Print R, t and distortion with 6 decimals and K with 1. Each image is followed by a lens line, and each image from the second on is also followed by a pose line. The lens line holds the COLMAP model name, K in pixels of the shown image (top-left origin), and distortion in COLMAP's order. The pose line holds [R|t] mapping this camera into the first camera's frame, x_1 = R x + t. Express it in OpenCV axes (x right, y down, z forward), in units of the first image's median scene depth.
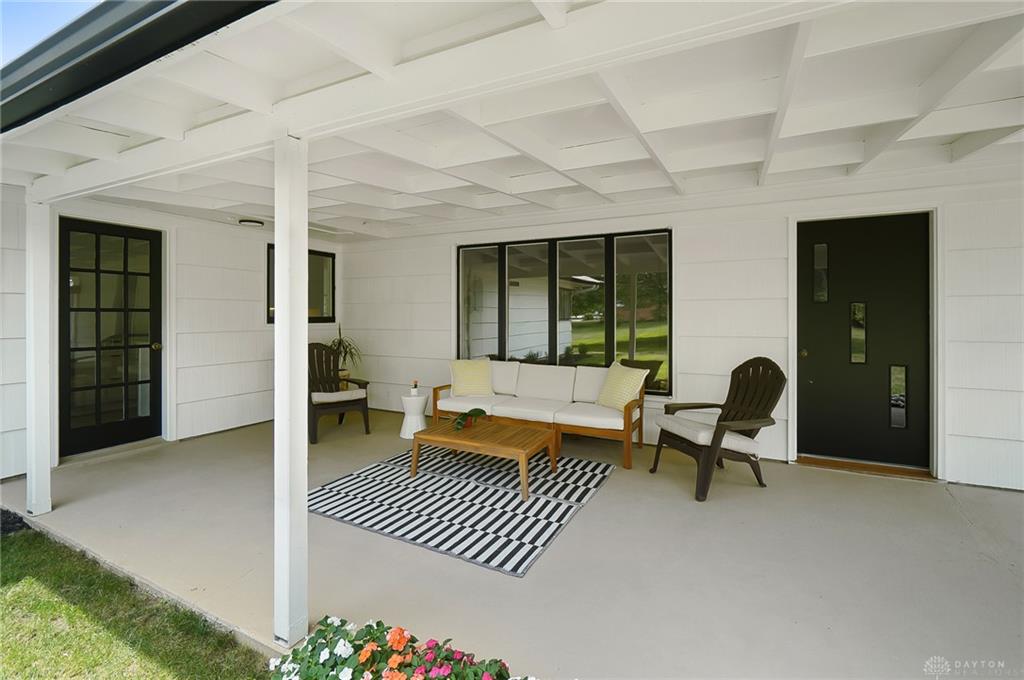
lens RADIAL K [[443.9, 0, 506.8], [0, 443.9, 333.0], [0, 0, 1]] dist [-0.005013, -0.000192]
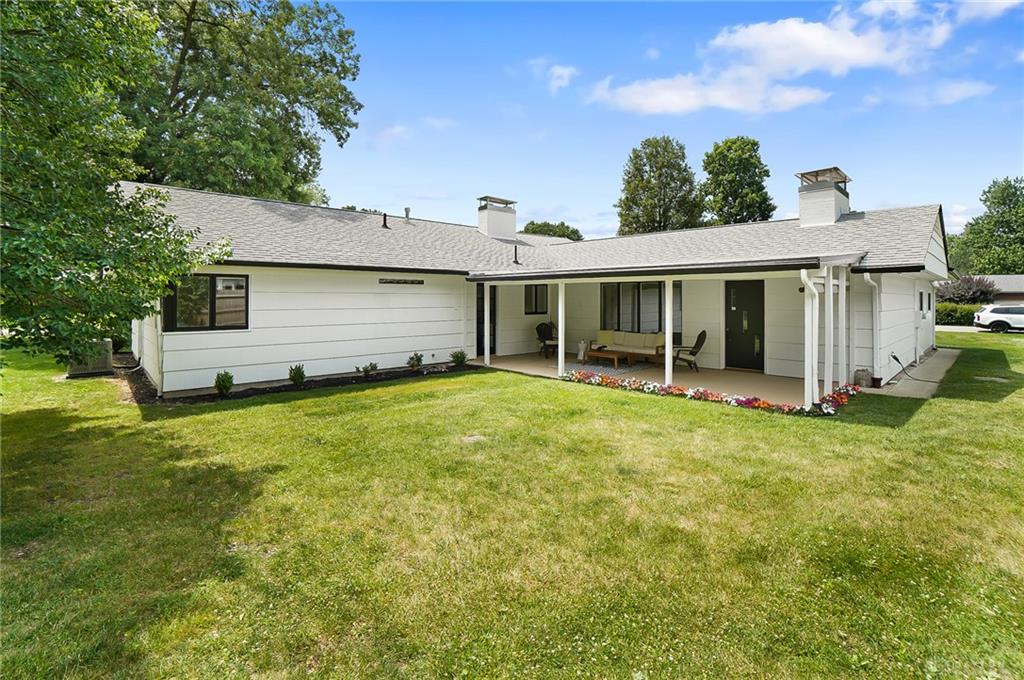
lens RADIAL K [[454.8, 0, 523.0], [0, 454.8, 320.2], [0, 0, 1]] dist [-0.033952, 0.000481]
pose [[0.947455, 0.009930, -0.319734, 0.337861], [-0.008419, 0.999946, 0.006105, -0.010864], [0.319777, -0.003093, 0.947488, -1.774786]]
